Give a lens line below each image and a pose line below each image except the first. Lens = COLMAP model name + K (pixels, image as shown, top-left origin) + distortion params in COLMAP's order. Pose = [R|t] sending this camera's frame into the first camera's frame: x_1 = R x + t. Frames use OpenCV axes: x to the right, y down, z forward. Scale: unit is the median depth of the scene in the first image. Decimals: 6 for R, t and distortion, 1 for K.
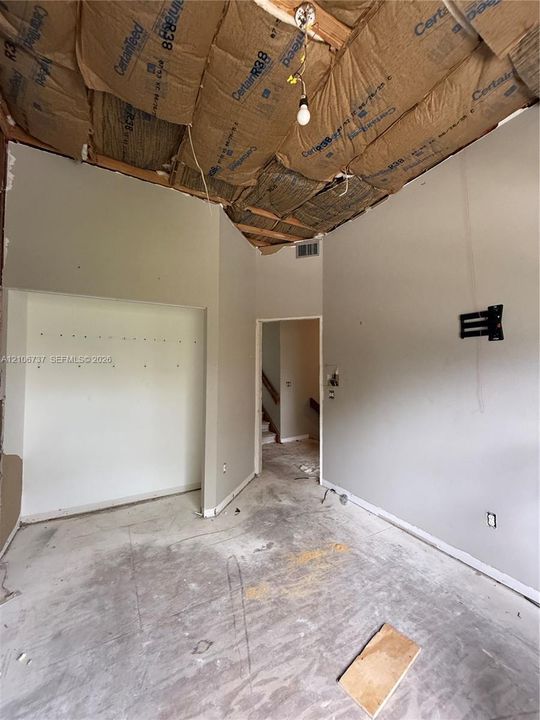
lens RADIAL K [[286.4, 0, 272.3], [0, 286.4, 361.2], [0, 0, 1]] dist [-0.001192, -0.000169]
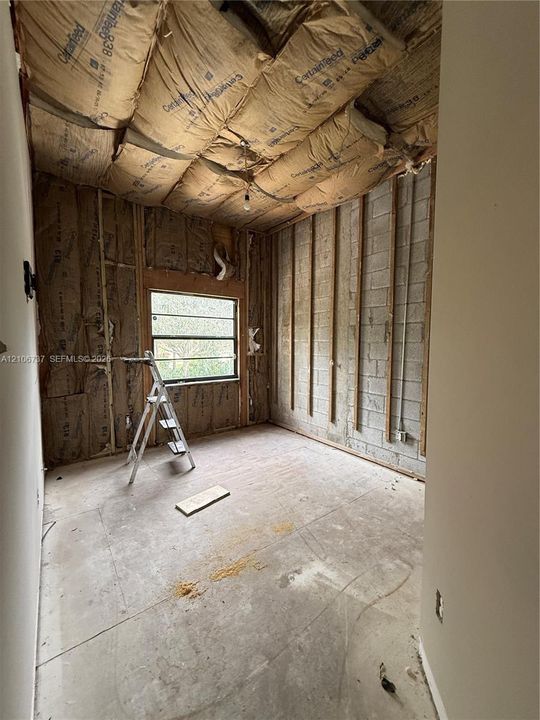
lens RADIAL K [[286.4, 0, 269.8], [0, 286.4, 358.8], [0, 0, 1]] dist [-0.001192, -0.000169]
pose [[-0.990968, -0.001600, -0.134089, 0.135222], [-0.006223, 0.999400, 0.034066, 0.061933], [0.133954, 0.034592, -0.990384, 1.813220]]
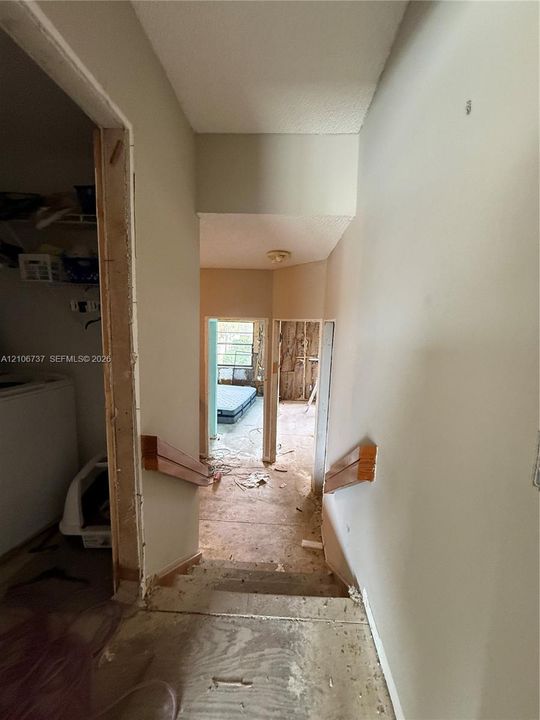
lens RADIAL K [[286.4, 0, 272.1], [0, 286.4, 360.0], [0, 0, 1]] dist [-0.001192, -0.000169]
pose [[-0.846210, -0.098643, 0.523640, -0.664804], [-0.051178, 0.993218, 0.104397, -0.180187], [-0.530386, 0.061543, -0.845519, 3.245333]]
